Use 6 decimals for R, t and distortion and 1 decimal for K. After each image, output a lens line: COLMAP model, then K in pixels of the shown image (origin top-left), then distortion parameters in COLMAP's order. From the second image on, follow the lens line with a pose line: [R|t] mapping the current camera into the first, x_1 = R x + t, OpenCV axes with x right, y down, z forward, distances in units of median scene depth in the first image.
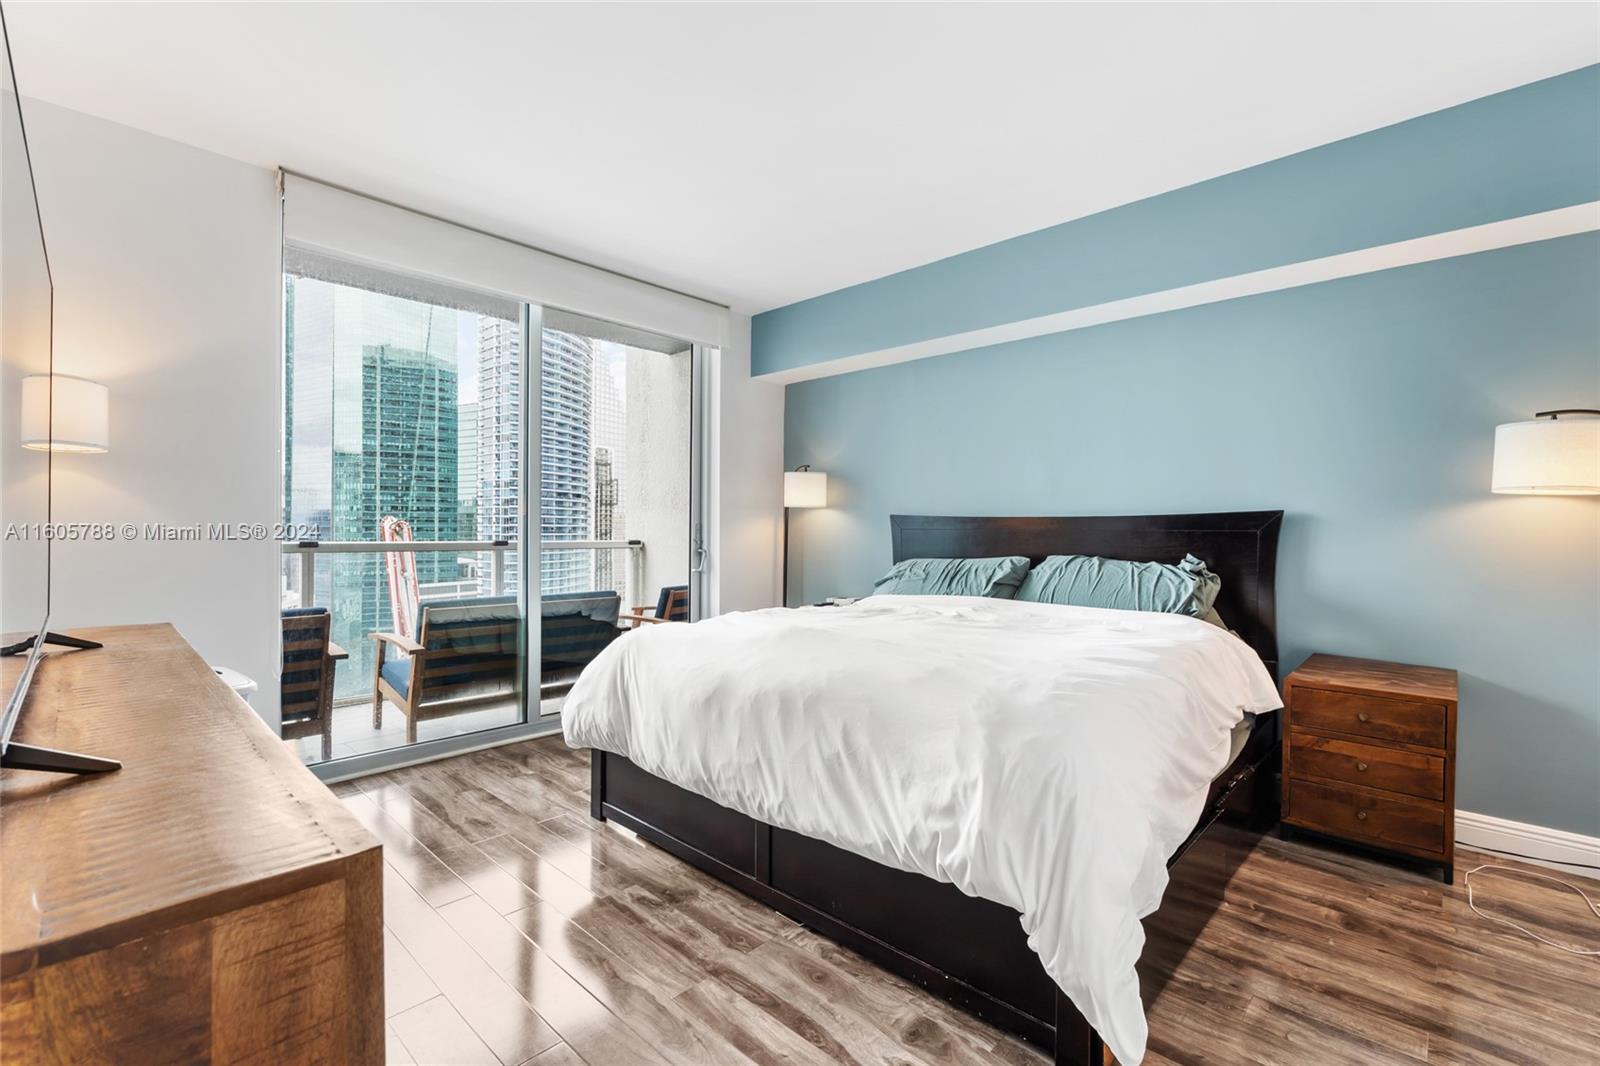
lens RADIAL K [[717.4, 0, 806.7], [0, 717.4, 531.3], [0, 0, 1]] dist [0.001741, -0.001366]
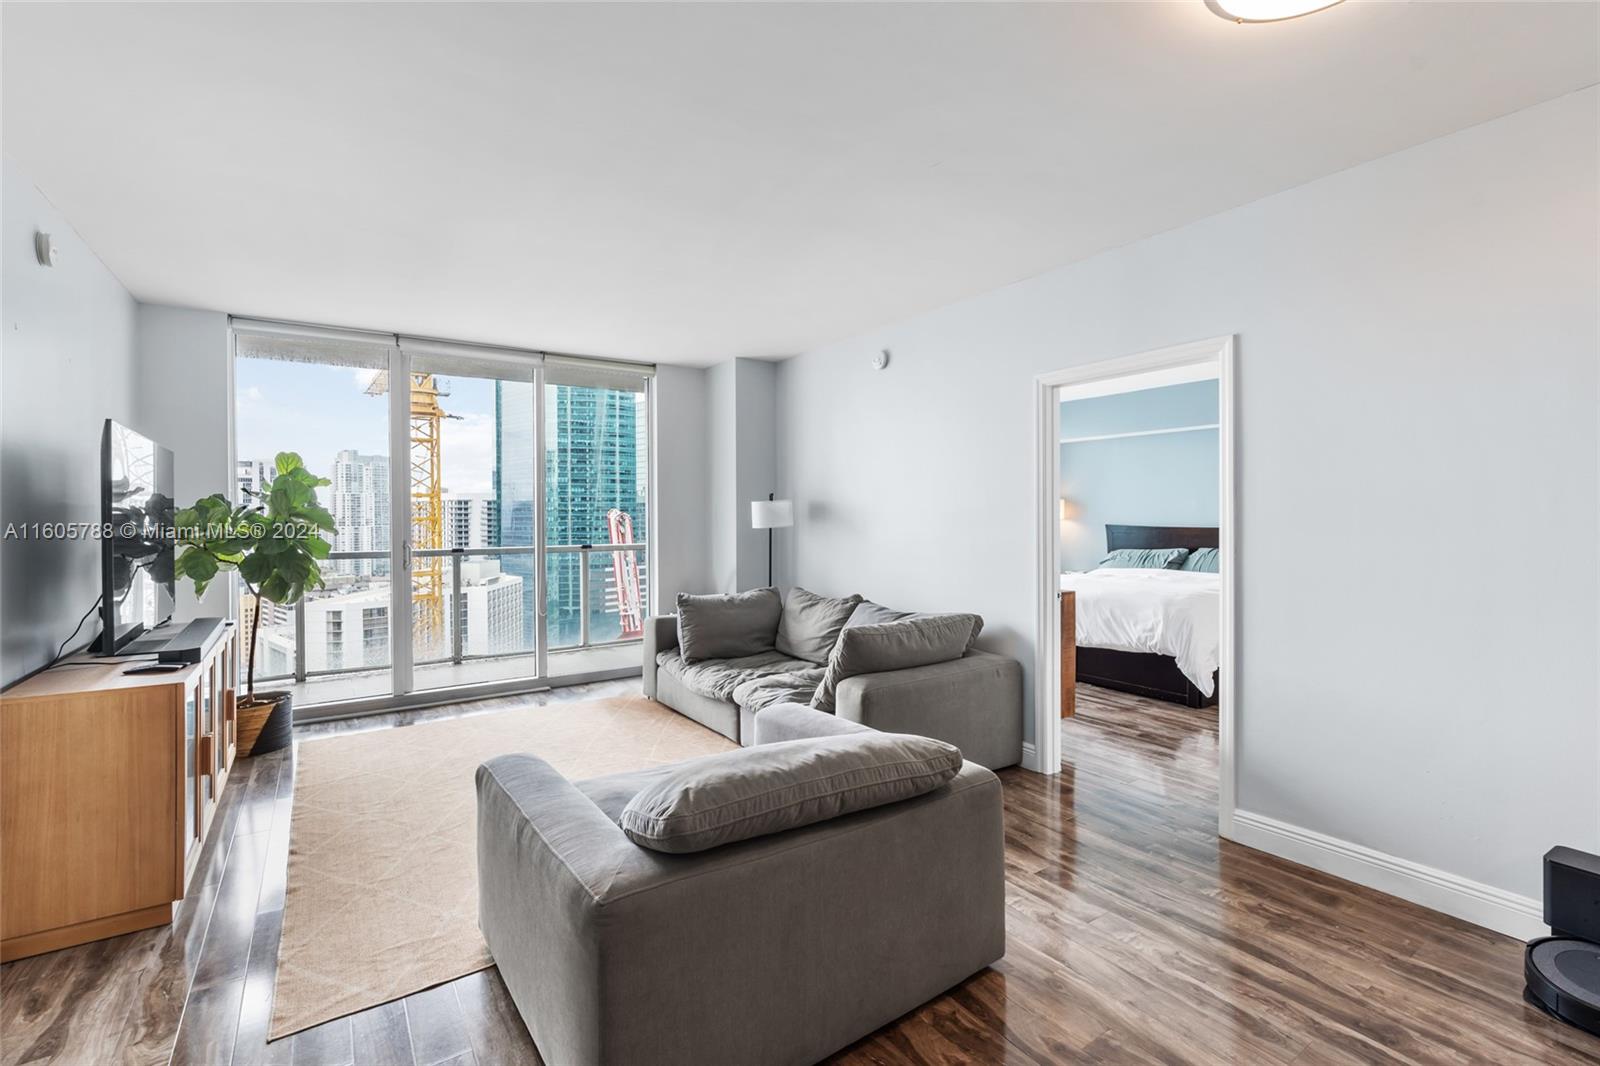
lens RADIAL K [[717.4, 0, 803.1], [0, 717.4, 520.7], [0, 0, 1]] dist [0.001741, -0.001366]
pose [[0.975271, -0.009755, -0.220799, -0.259860], [0.010965, 0.999931, 0.004255, -0.056370], [0.220742, -0.006571, 0.975310, -1.059163]]
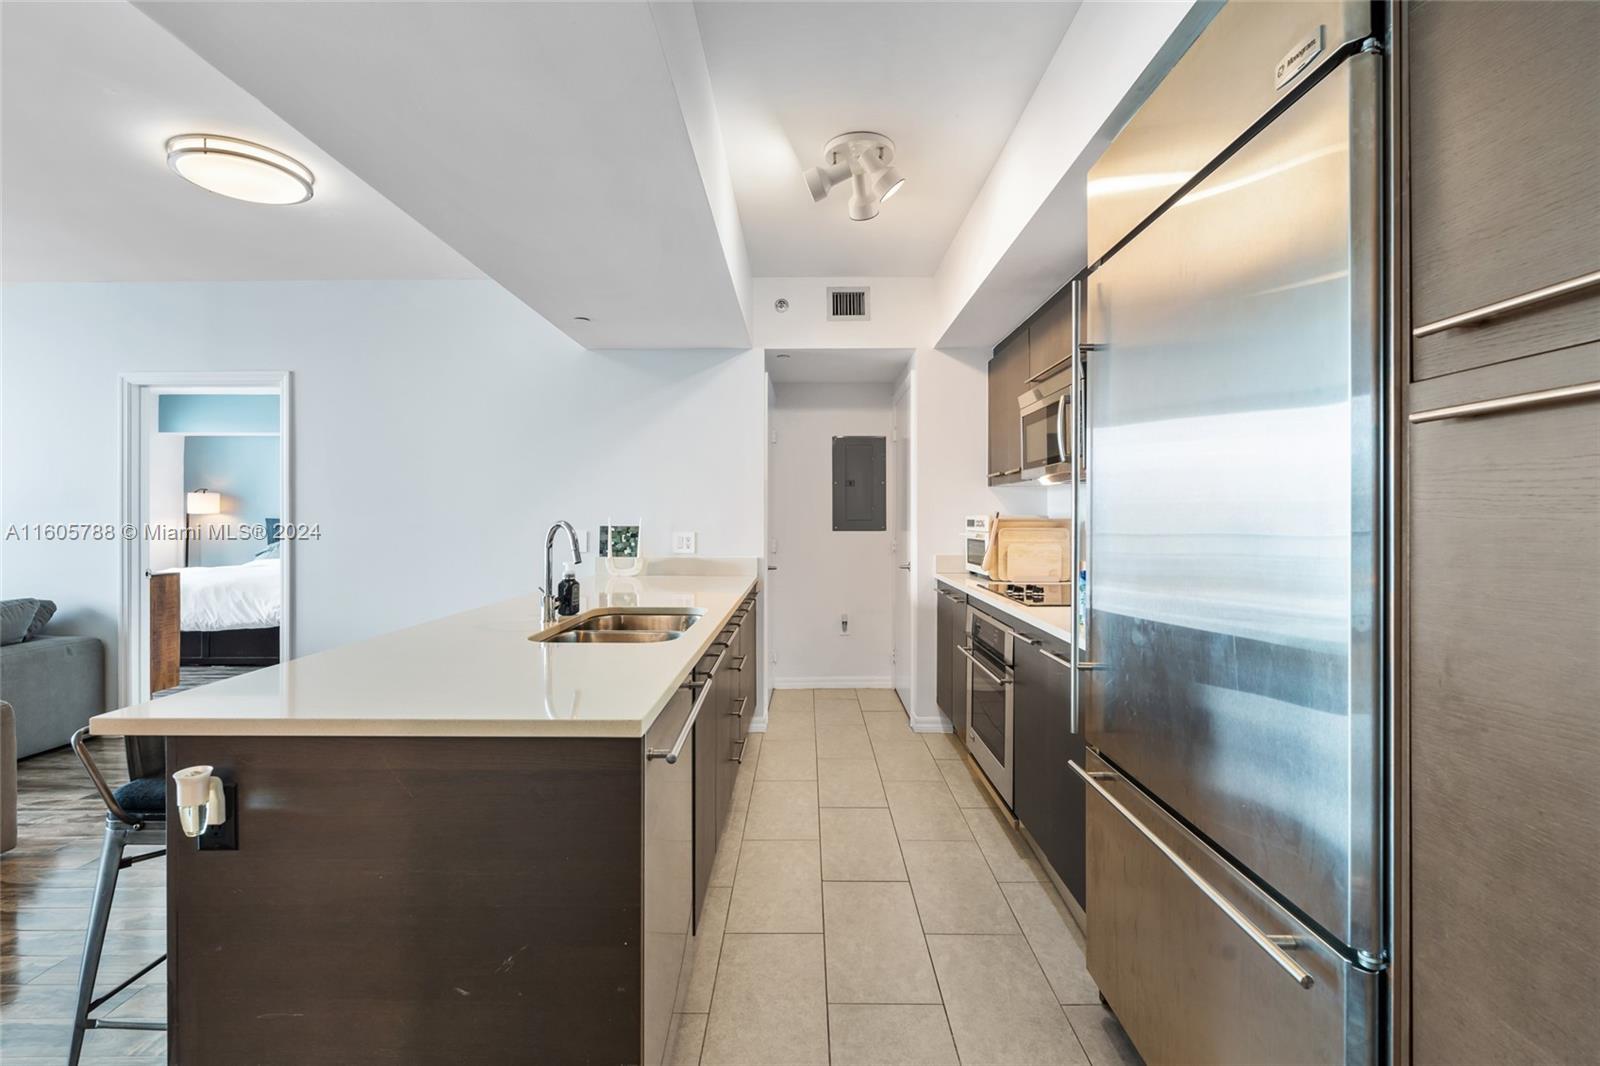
lens RADIAL K [[717.4, 0, 802.3], [0, 717.4, 511.0], [0, 0, 1]] dist [0.001741, -0.001366]
pose [[0.736097, -0.007693, 0.676832, -0.137790], [0.011997, 0.999927, -0.001681, -0.026767], [-0.676770, 0.009357, 0.736135, -1.522557]]
